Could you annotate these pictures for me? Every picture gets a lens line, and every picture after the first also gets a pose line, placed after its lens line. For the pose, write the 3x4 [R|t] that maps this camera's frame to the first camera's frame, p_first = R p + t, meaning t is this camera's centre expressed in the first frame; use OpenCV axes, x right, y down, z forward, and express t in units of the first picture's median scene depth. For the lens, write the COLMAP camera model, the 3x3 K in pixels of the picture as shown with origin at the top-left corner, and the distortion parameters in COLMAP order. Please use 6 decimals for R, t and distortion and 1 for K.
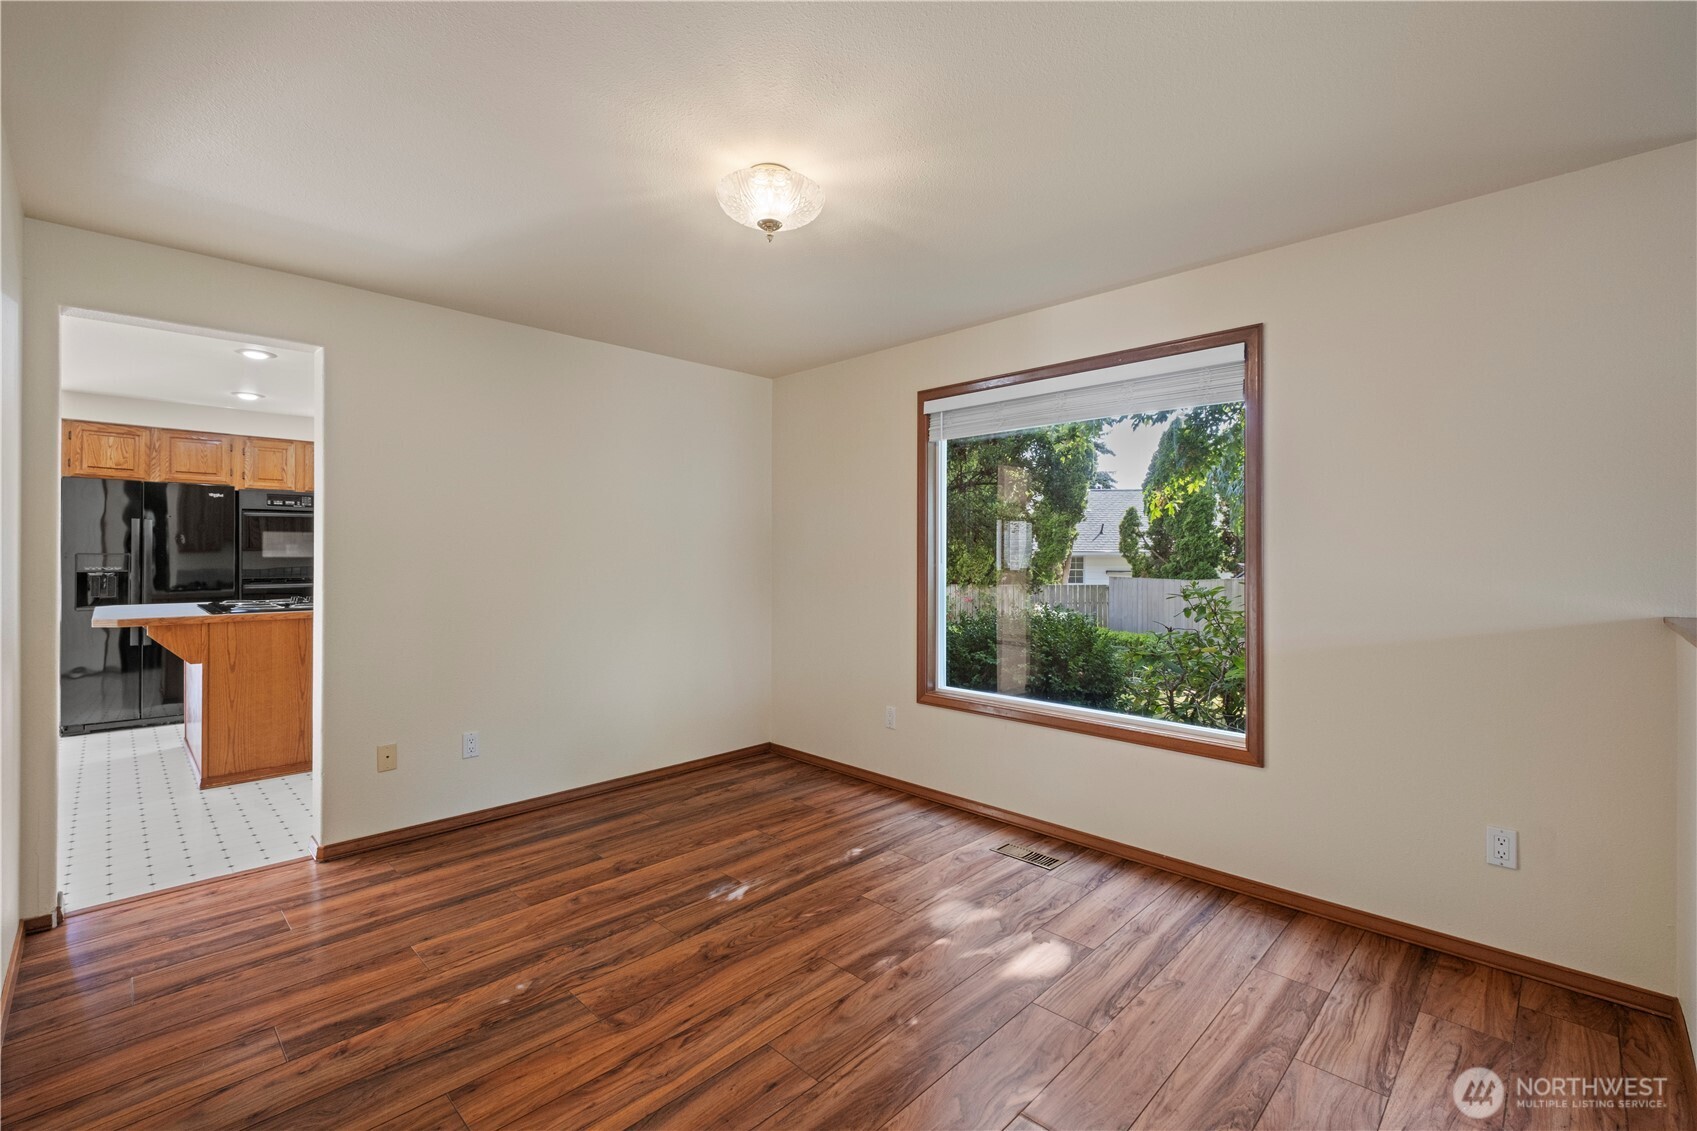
lens RADIAL K [[737.9, 0, 847.0], [0, 737.9, 550.6], [0, 0, 1]] dist [0.001350, -0.003649]
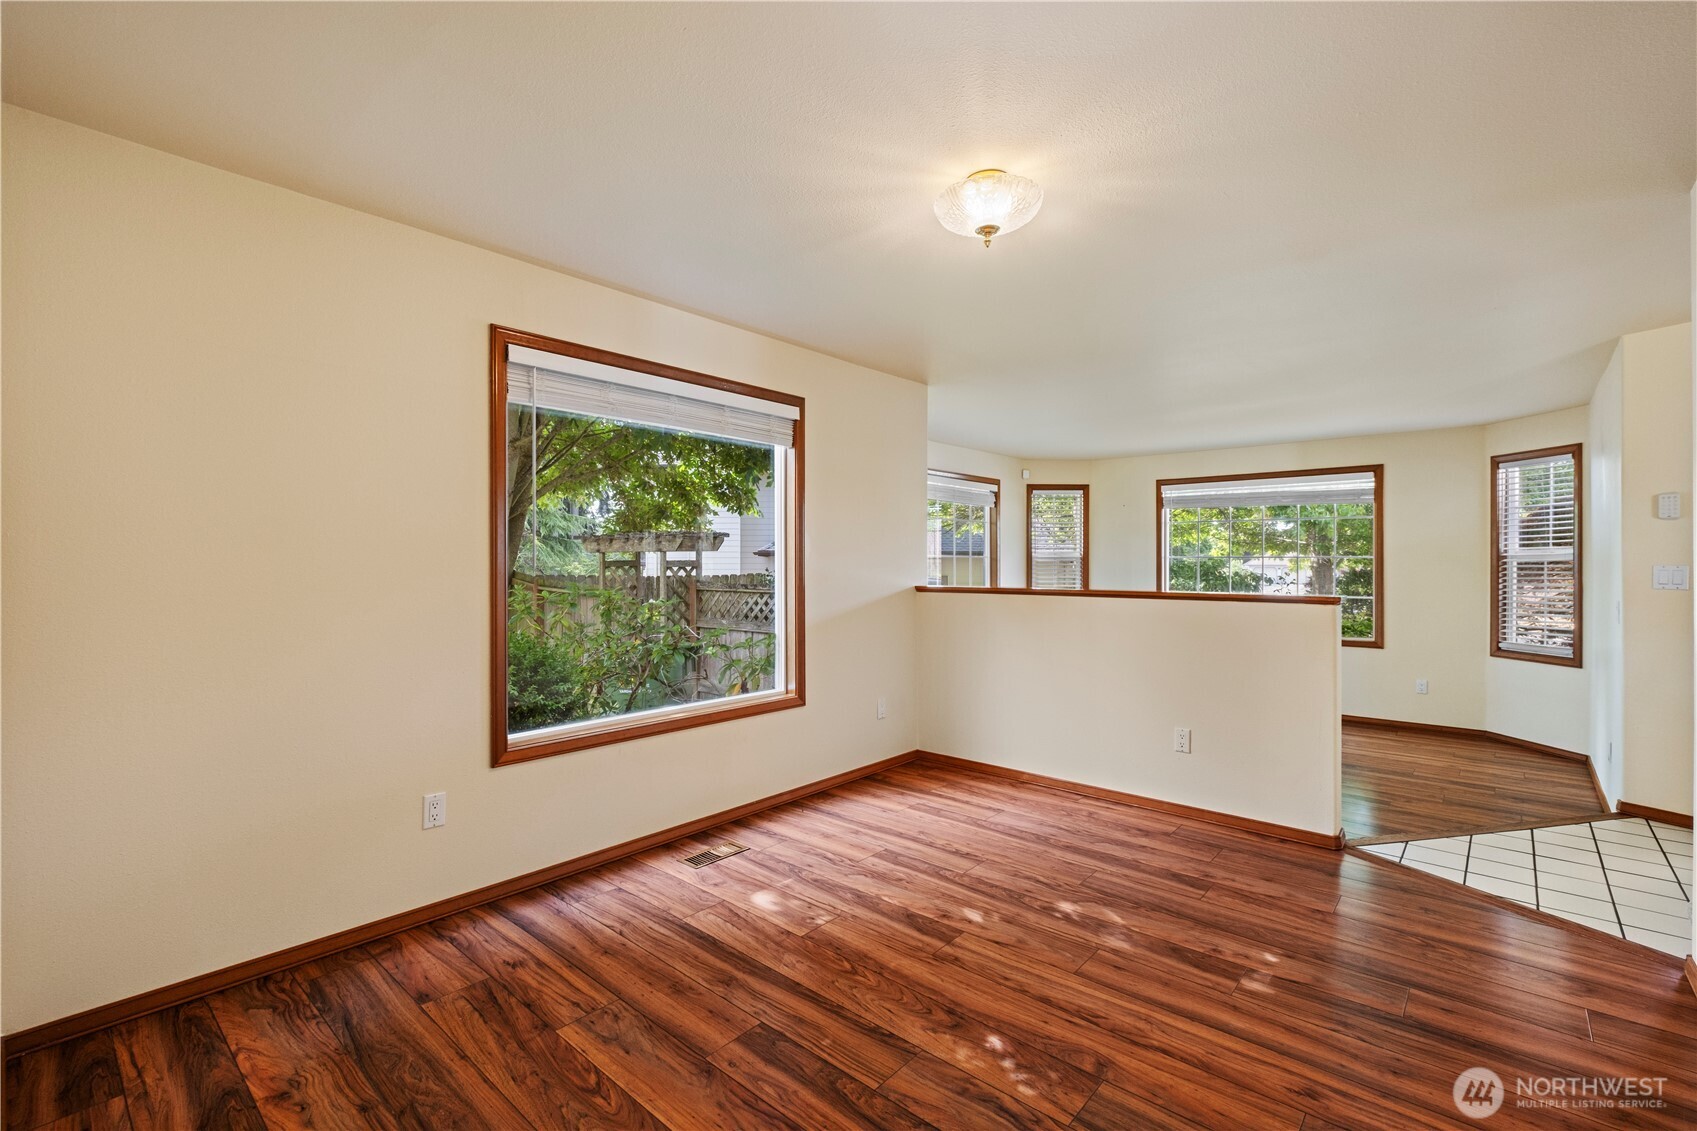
lens RADIAL K [[737.9, 0, 843.5], [0, 737.9, 557.6], [0, 0, 1]] dist [0.001350, -0.003649]
pose [[-0.047829, 0.000887, 0.998855, -0.876619], [-0.007732, 0.999969, -0.001258, 0.005163], [-0.998826, -0.007784, -0.047820, 0.985732]]
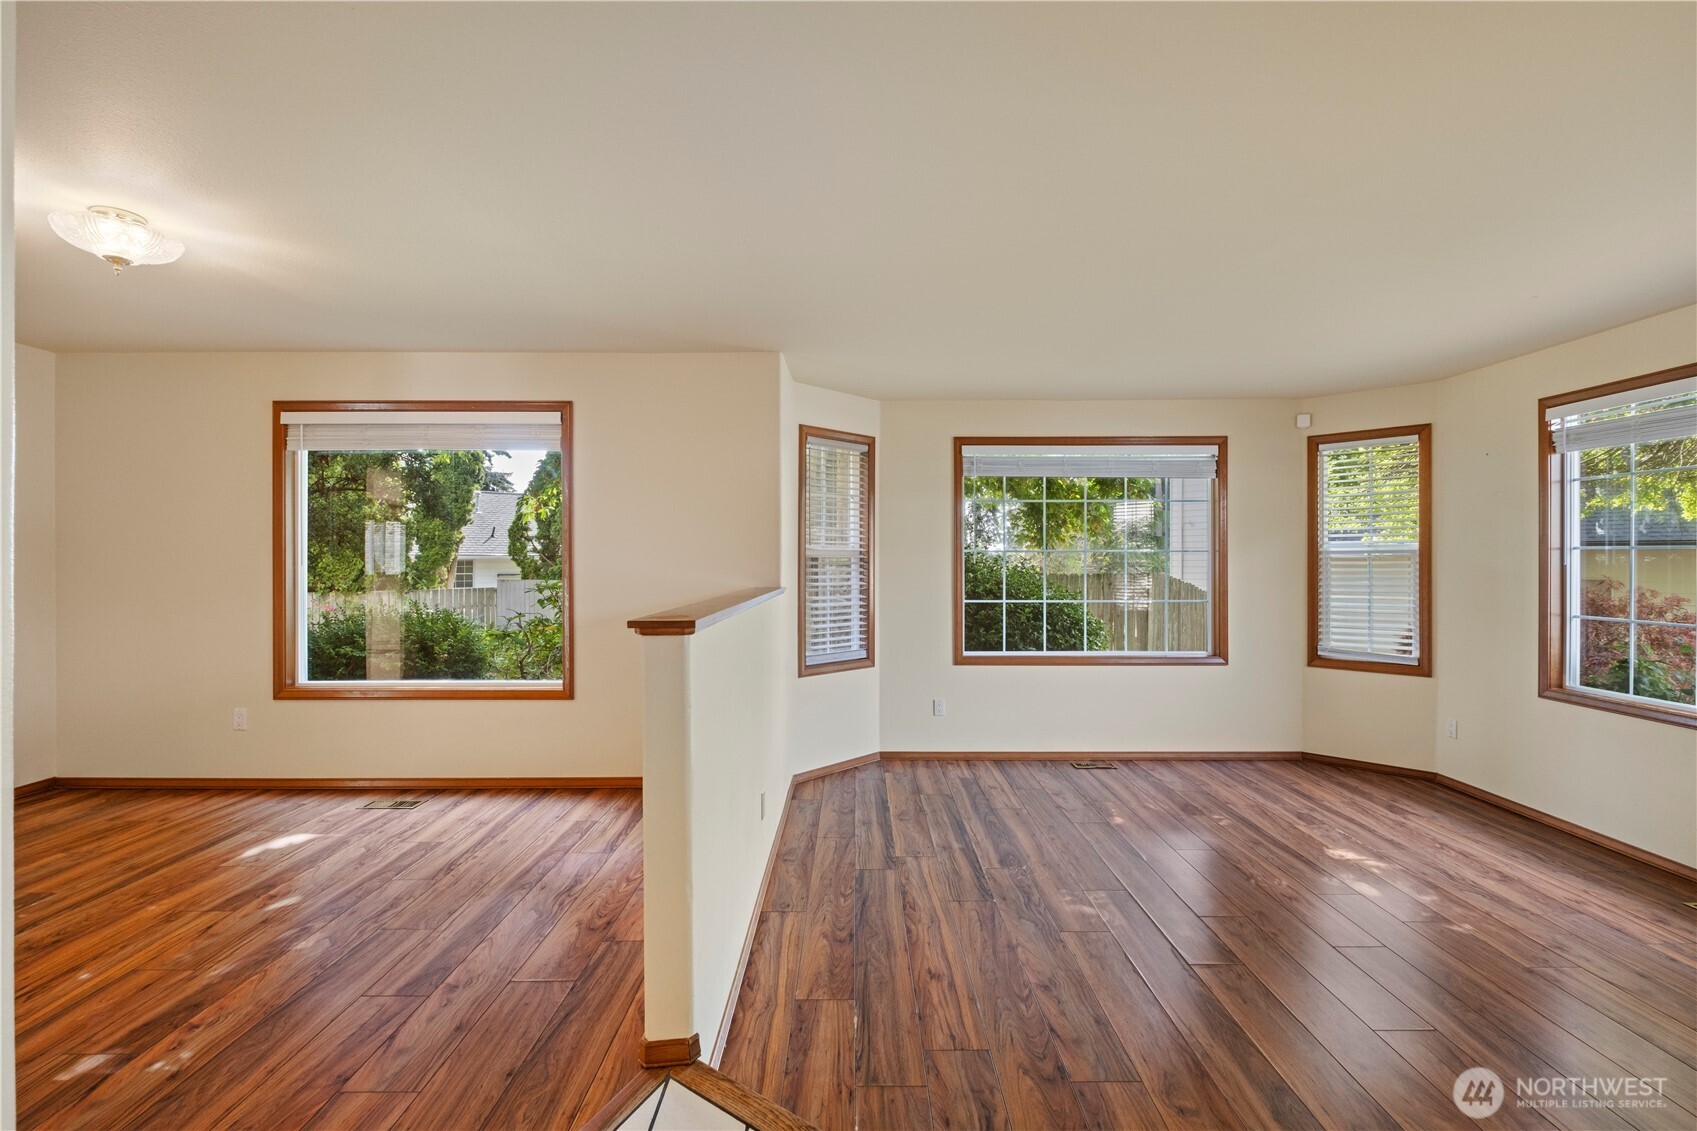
lens RADIAL K [[737.9, 0, 858.1], [0, 737.9, 556.4], [0, 0, 1]] dist [0.001350, -0.003649]
pose [[0.707282, -0.002817, 0.706926, -0.080338], [0.000540, 0.999994, 0.003444, 0.000007], [-0.706931, -0.002054, 0.707279, -0.454070]]
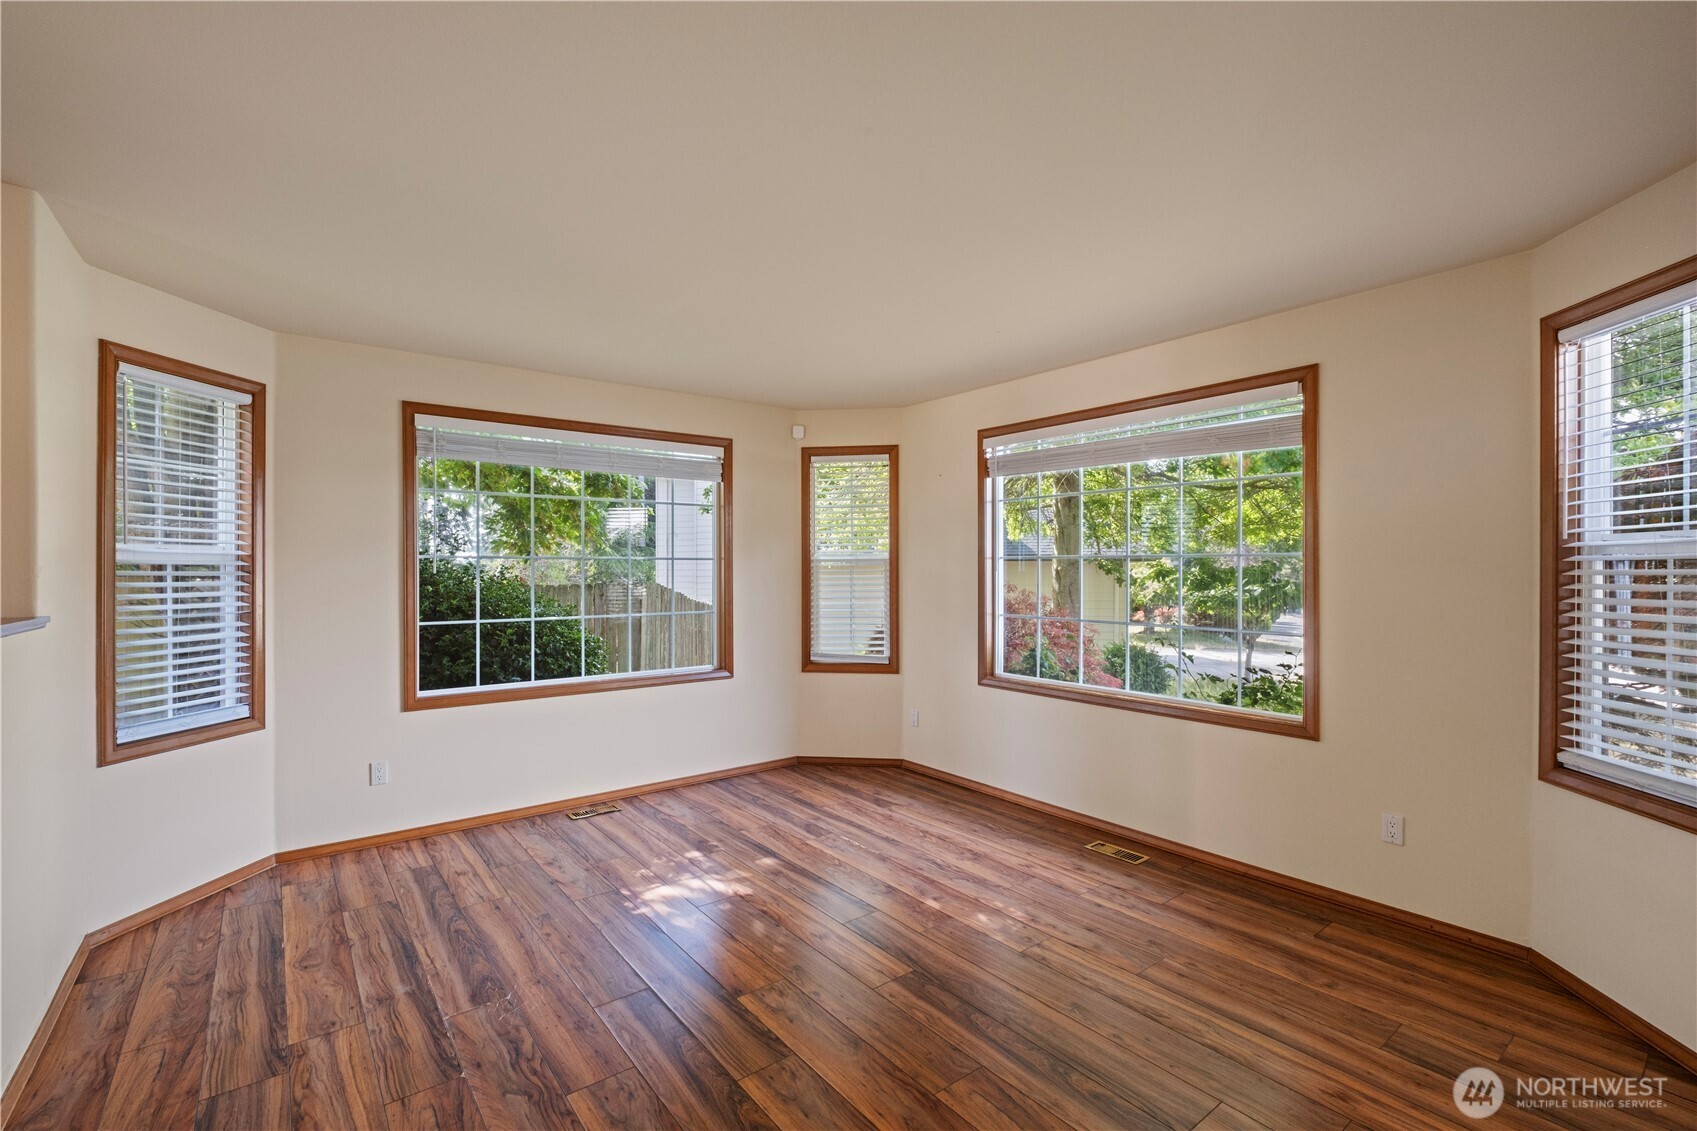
lens RADIAL K [[737.9, 0, 843.0], [0, 737.9, 567.3], [0, 0, 1]] dist [0.001350, -0.003649]
pose [[0.128944, -0.003731, 0.991645, 0.172883], [-0.002796, 0.999988, 0.004126, 0.006144], [-0.991648, -0.003304, 0.128932, -0.282151]]
